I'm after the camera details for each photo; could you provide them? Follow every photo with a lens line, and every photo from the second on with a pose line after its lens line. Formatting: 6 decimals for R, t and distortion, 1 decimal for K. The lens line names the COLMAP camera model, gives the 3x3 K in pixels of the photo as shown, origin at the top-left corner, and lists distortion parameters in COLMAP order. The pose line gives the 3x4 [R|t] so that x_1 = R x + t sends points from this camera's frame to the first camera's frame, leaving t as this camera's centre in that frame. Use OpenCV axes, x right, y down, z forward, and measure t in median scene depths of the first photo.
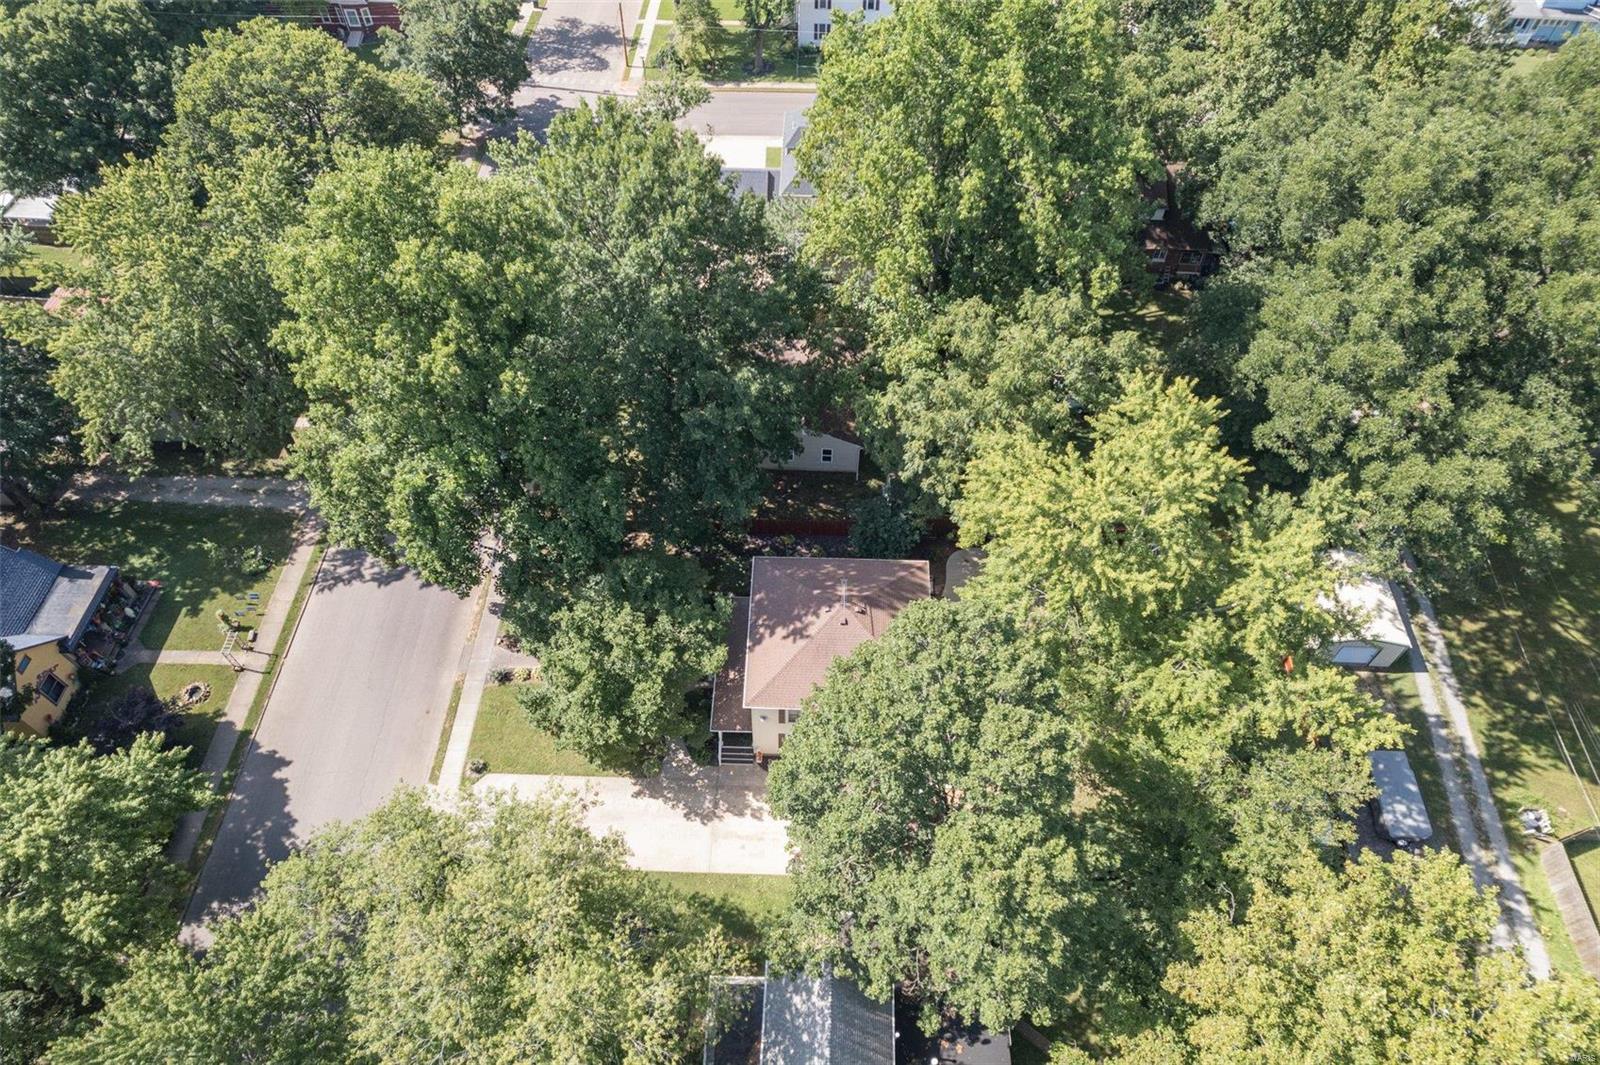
lens RADIAL K [[1034.1, 0, 808.9], [0, 1034.1, 526.1], [0, 0, 1]] dist [-0.057726, 0.043762]
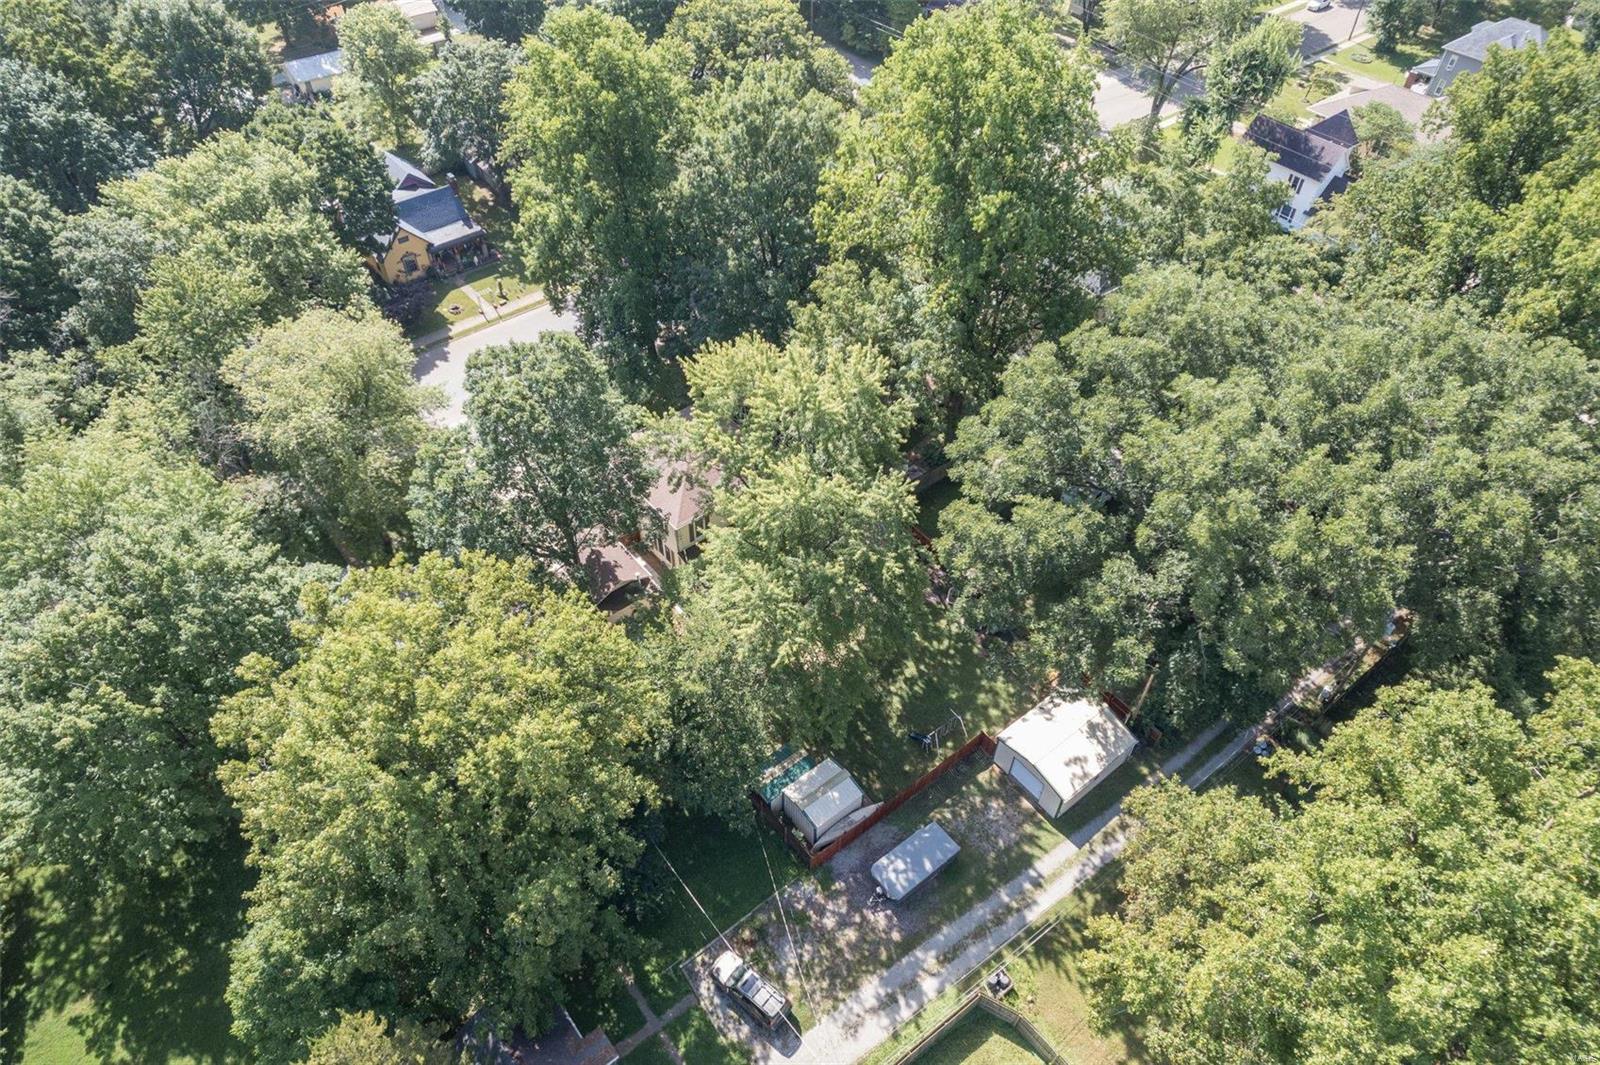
lens RADIAL K [[1034.1, 0, 805.5], [0, 1034.1, 538.6], [0, 0, 1]] dist [-0.057726, 0.043762]
pose [[0.652695, 0.549782, -0.521276, 0.797582], [-0.604676, 0.792565, 0.078784, -0.009246], [0.456460, 0.263781, 0.849743, -0.018626]]
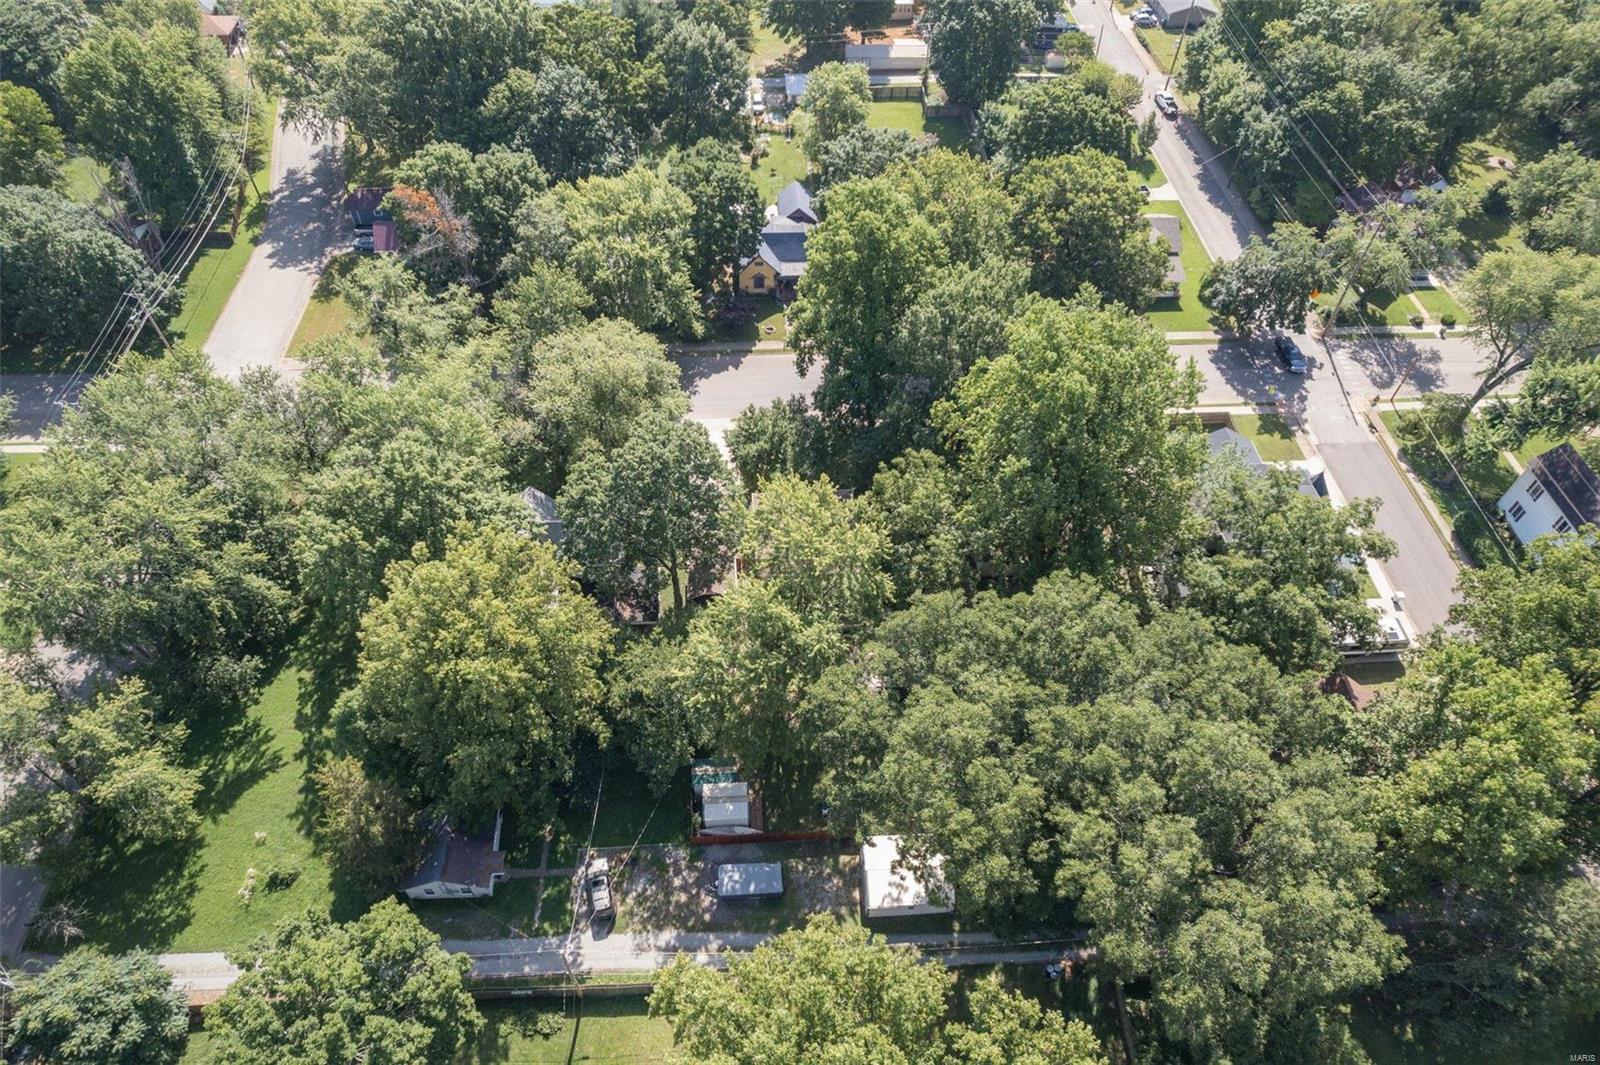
lens RADIAL K [[1034.1, 0, 801.9], [0, 1034.1, 533.4], [0, 0, 1]] dist [-0.057726, 0.043762]
pose [[0.100974, 0.752740, -0.650528, 1.053763], [-0.800748, 0.449537, 0.395878, -0.524581], [0.590430, 0.480936, 0.648146, -0.096351]]
